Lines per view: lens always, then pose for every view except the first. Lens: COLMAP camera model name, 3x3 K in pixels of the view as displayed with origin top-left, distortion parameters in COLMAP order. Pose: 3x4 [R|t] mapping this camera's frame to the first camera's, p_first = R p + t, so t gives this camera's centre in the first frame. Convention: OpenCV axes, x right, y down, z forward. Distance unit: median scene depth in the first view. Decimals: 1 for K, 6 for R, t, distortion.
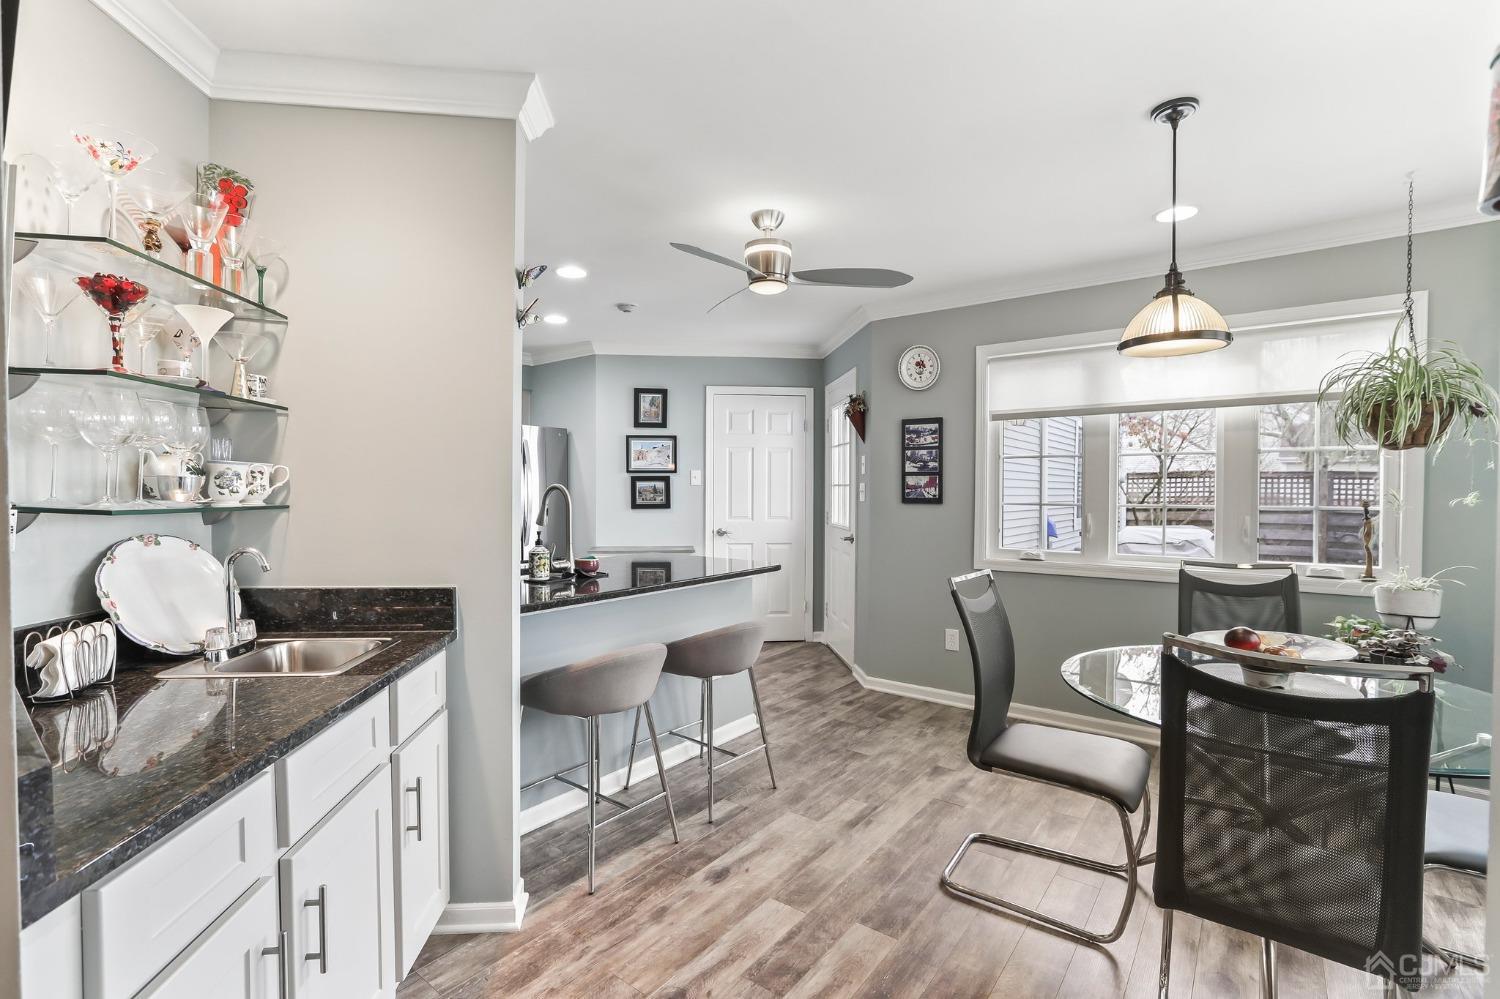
lens RADIAL K [[682.9, 0, 752.4], [0, 682.9, 499.7], [0, 0, 1]] dist [-0.040339, 0.017993]
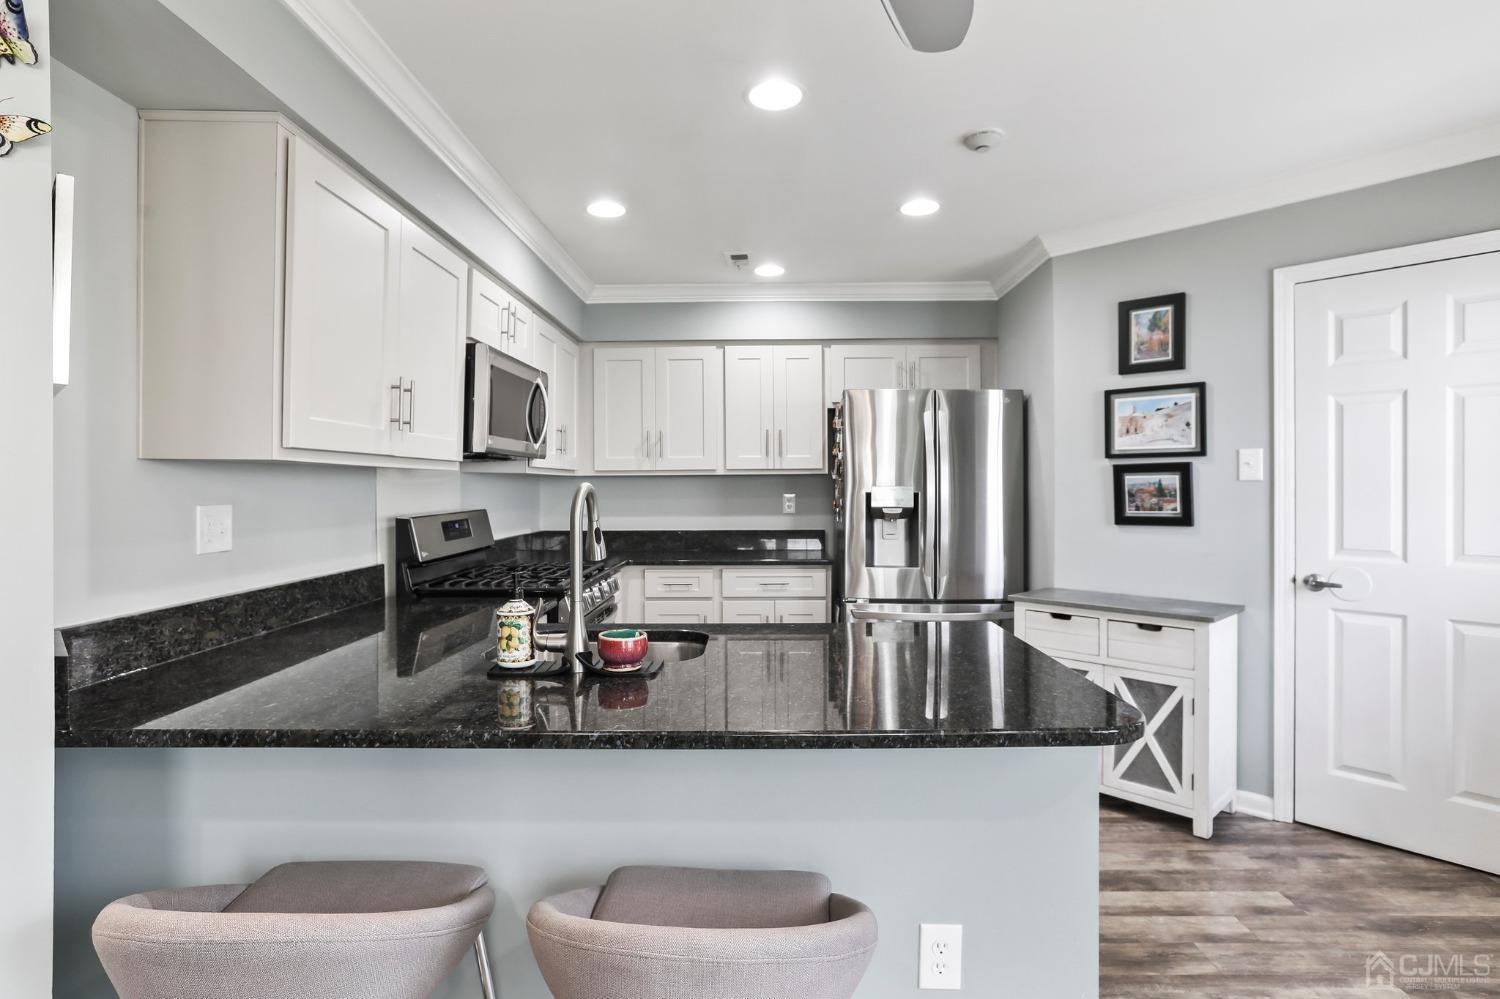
lens RADIAL K [[769.4, 0, 753.6], [0, 769.4, 478.7], [0, 0, 1]] dist [-0.022638, 0.000577]
pose [[0.595920, -0.010412, -0.802976, 0.186954], [-0.009831, 0.999746, -0.020259, -0.010664], [0.802983, 0.019967, 0.595667, 0.533569]]
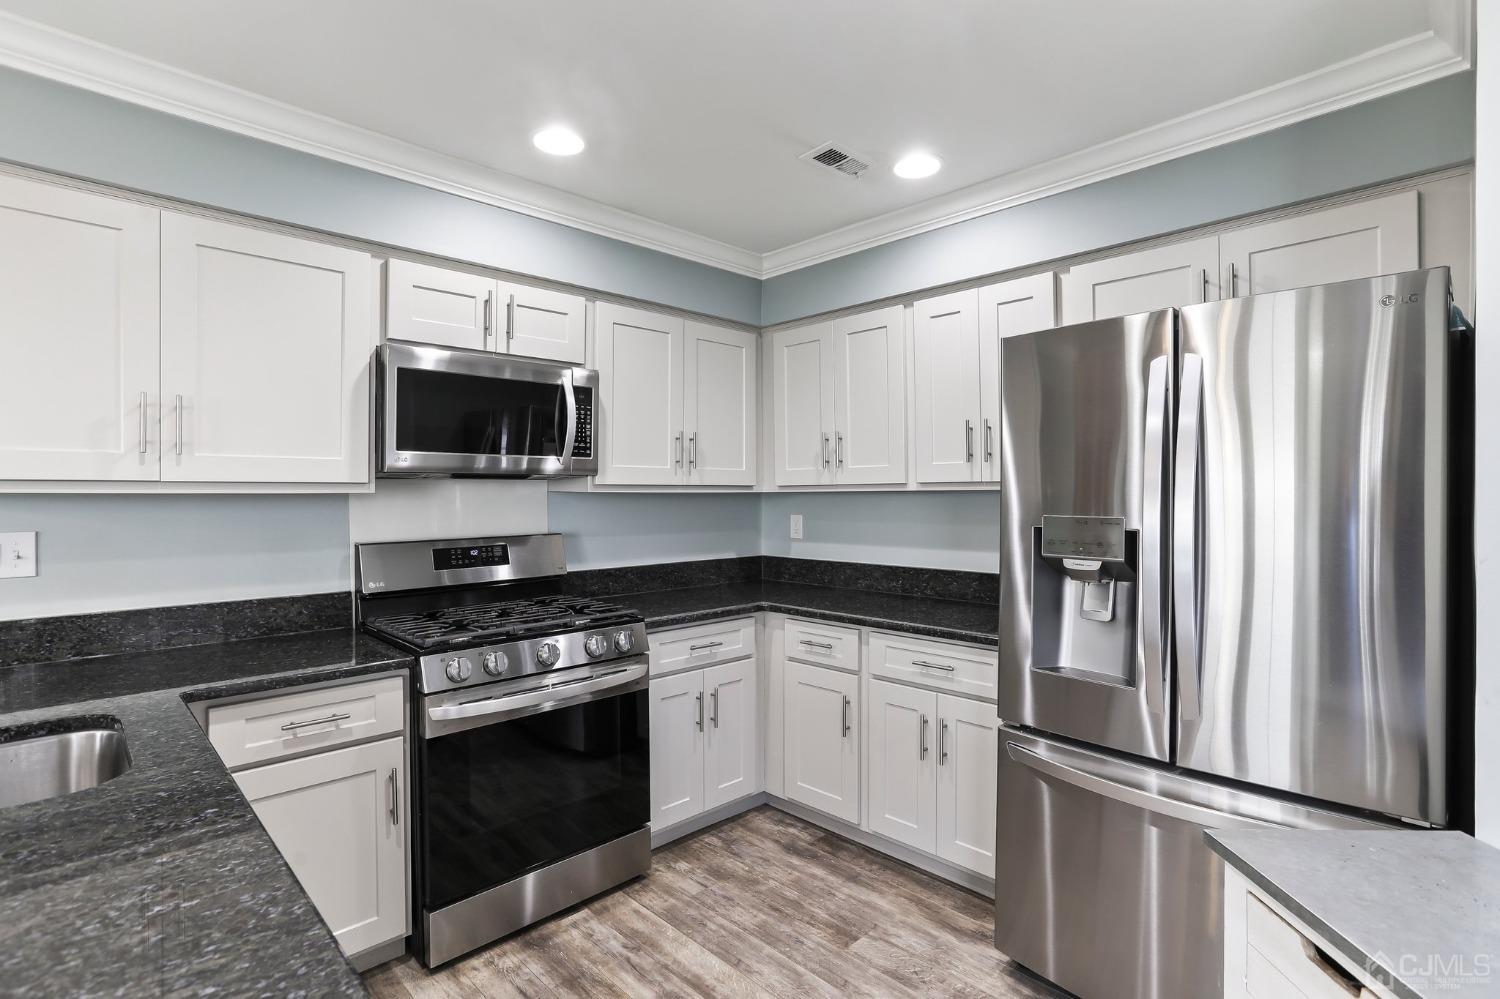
lens RADIAL K [[719.3, 0, 751.0], [0, 719.3, 492.0], [0, 0, 1]] dist [-0.031454, 0.015236]
pose [[-0.140555, -0.004065, -0.990065, -0.005500], [-0.014894, 0.999887, -0.001991, -0.033183], [0.989961, 0.014466, -0.140600, 1.087701]]
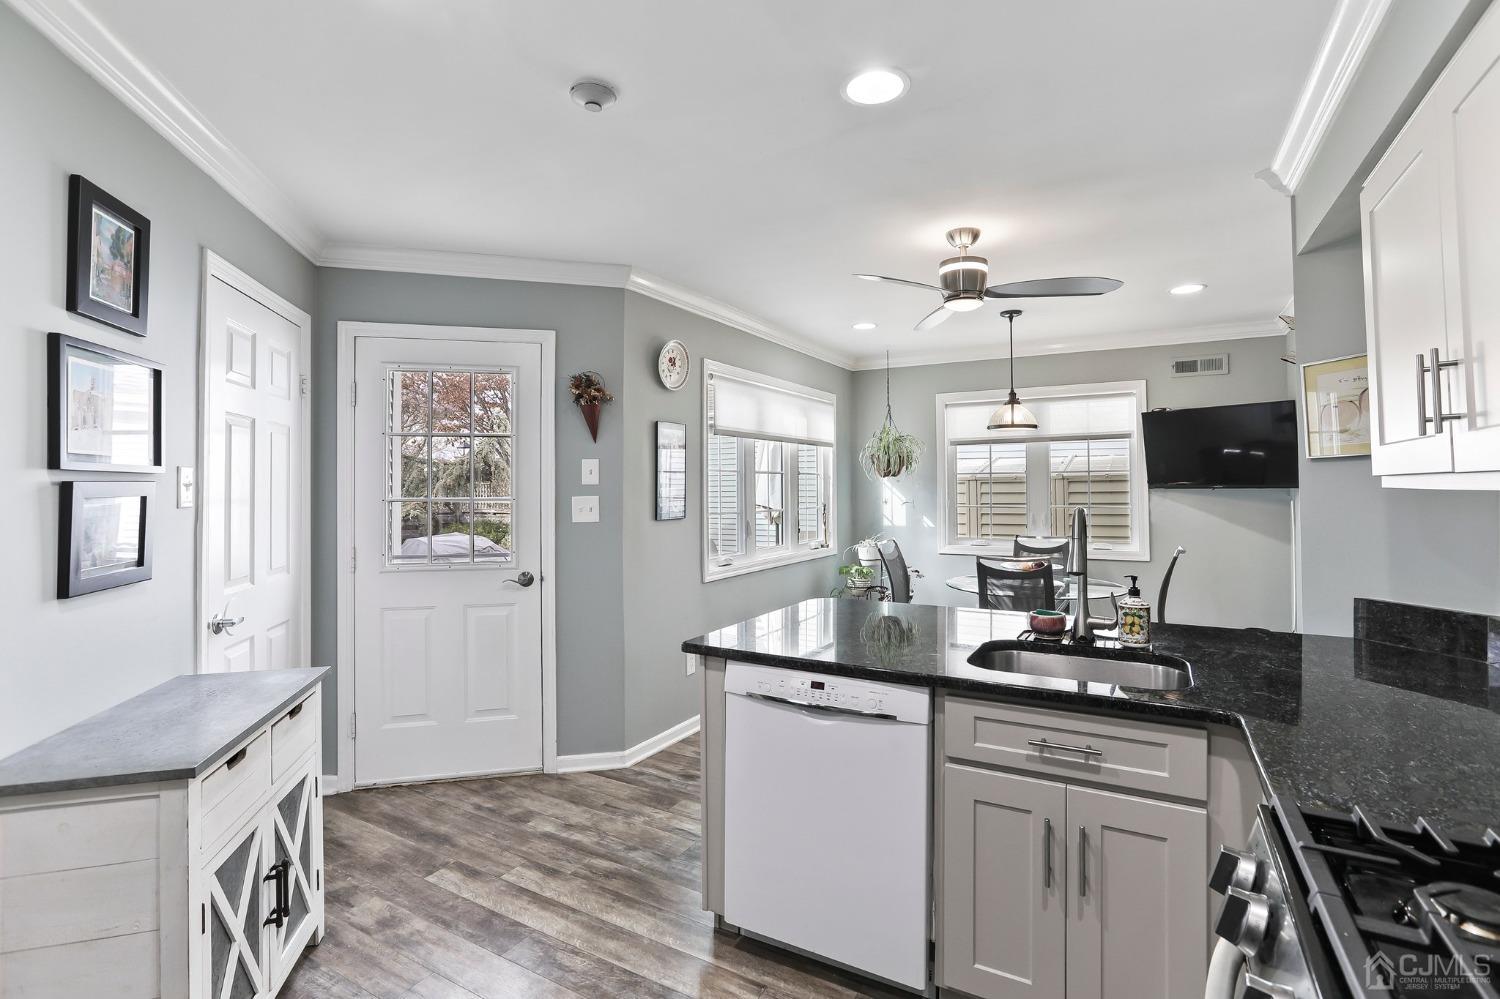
lens RADIAL K [[692.9, 0, 758.1], [0, 692.9, 487.2], [0, 0, 1]] dist [-0.021681, 0.000519]
pose [[-0.137960, -0.000287, 0.990438, -0.650518], [0.020600, 0.999783, 0.003159, -0.036462], [-0.990224, 0.020839, -0.137924, 0.999387]]
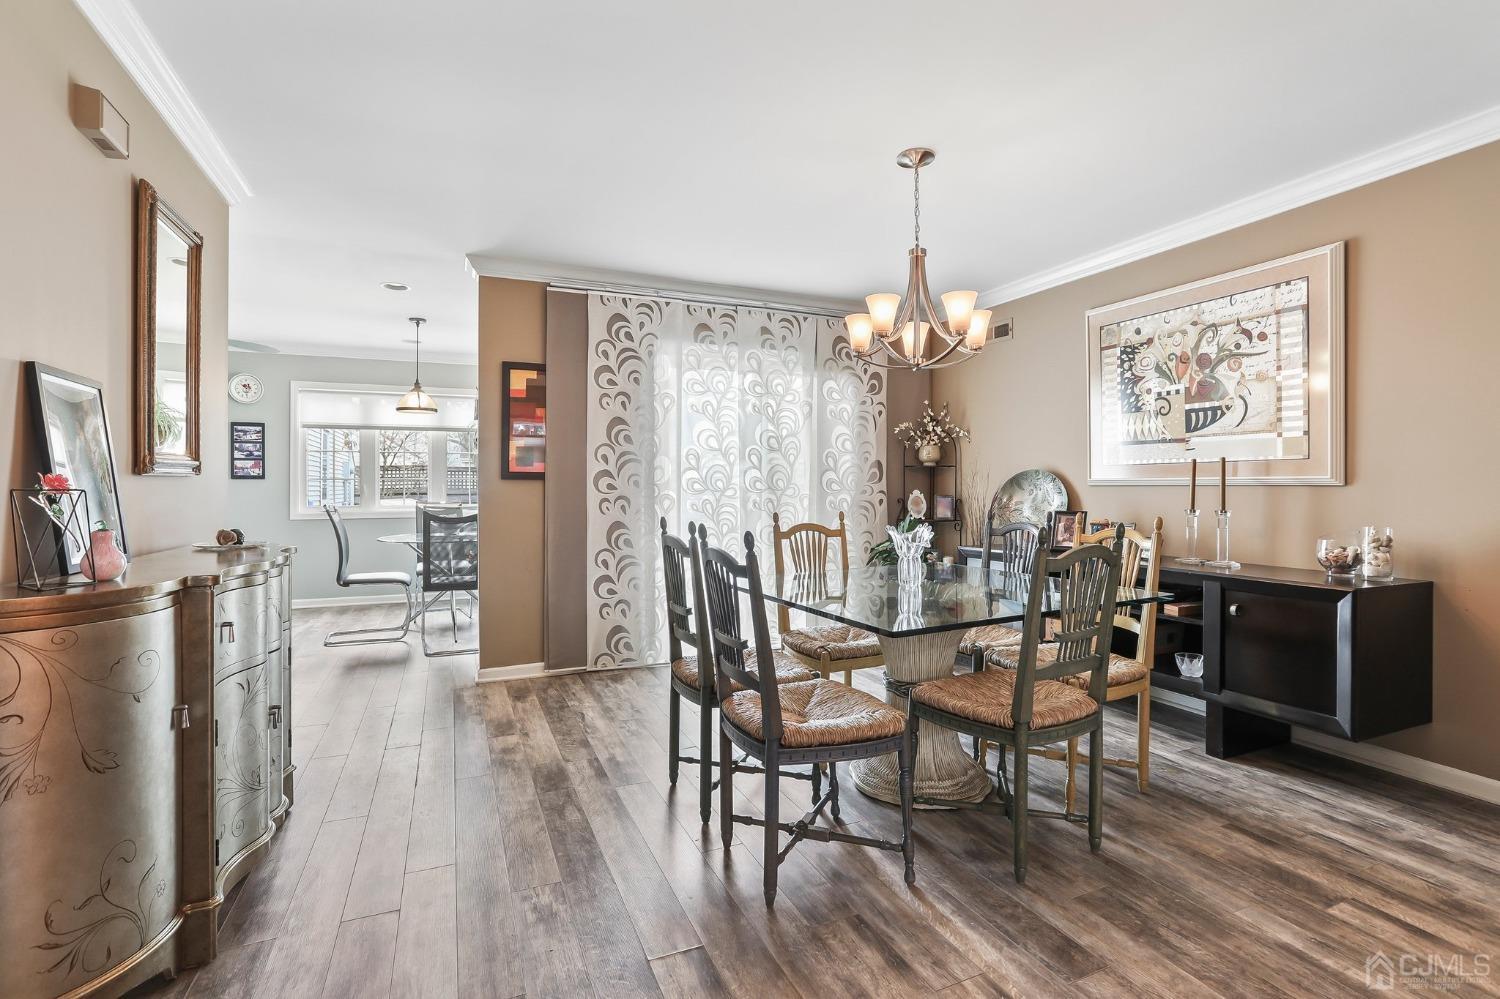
lens RADIAL K [[692.9, 0, 758.1], [0, 692.9, 487.2], [0, 0, 1]] dist [-0.021681, 0.000519]
pose [[0.479746, -0.003100, 0.877402, -0.531489], [0.017310, 0.999833, -0.005933, 0.051256], [-0.877237, 0.018034, 0.479719, -0.701228]]
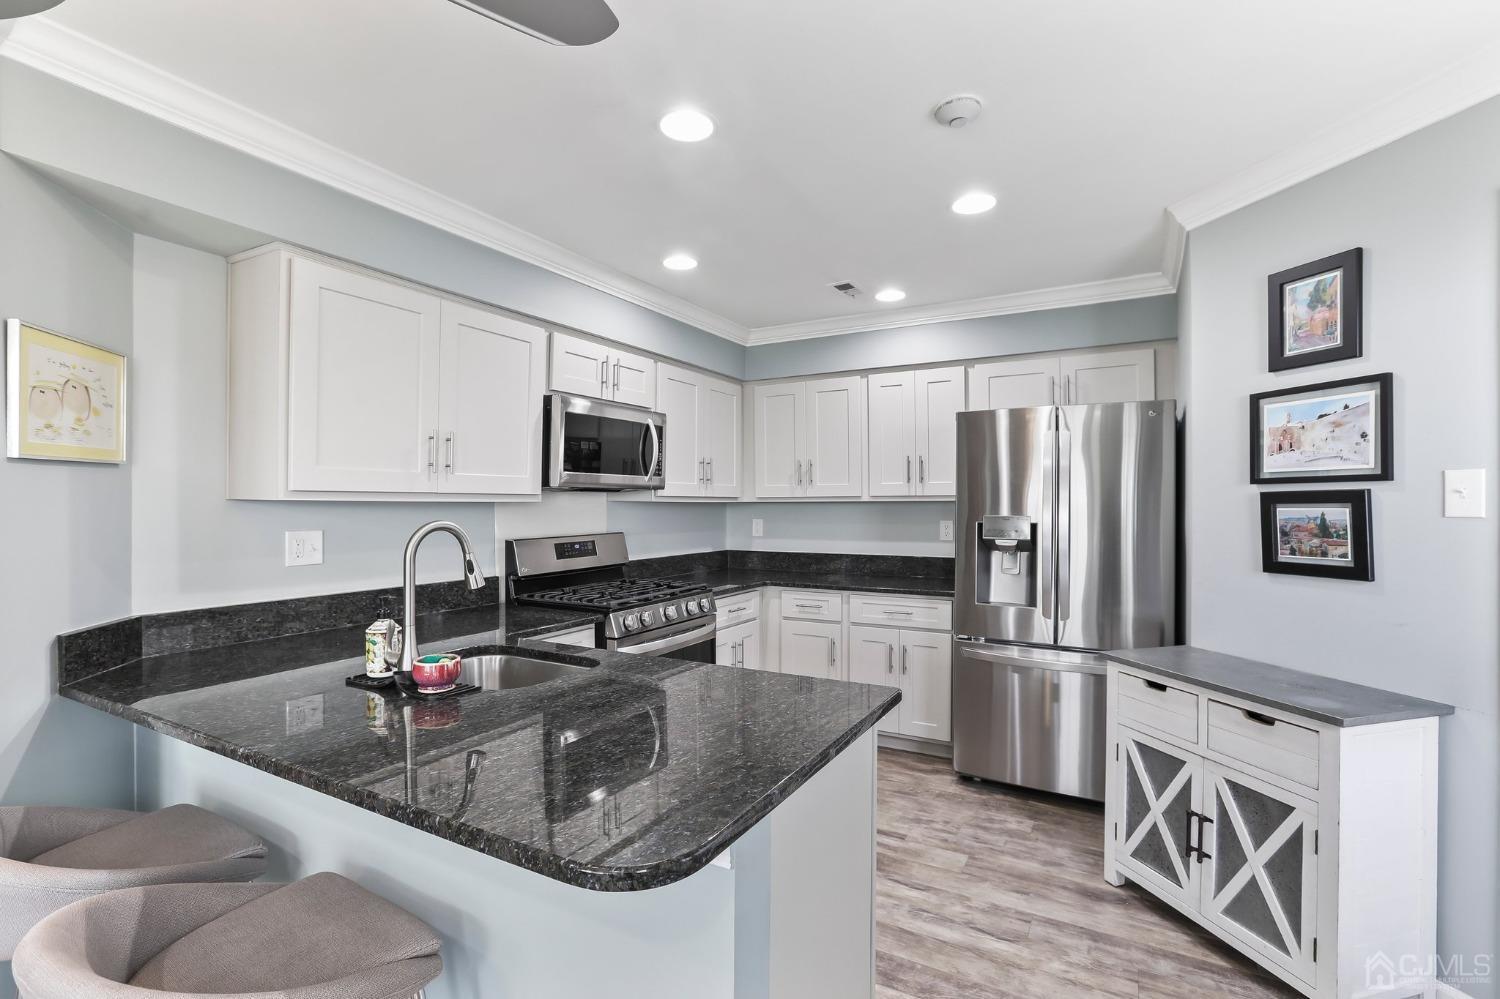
lens RADIAL K [[682.9, 0, 752.4], [0, 682.9, 499.7], [0, 0, 1]] dist [-0.040339, 0.017993]
pose [[0.142411, -0.007433, -0.989780, 0.234889], [-0.016529, 0.999815, -0.009887, -0.027820], [0.989670, 0.017768, 0.142262, 0.843463]]
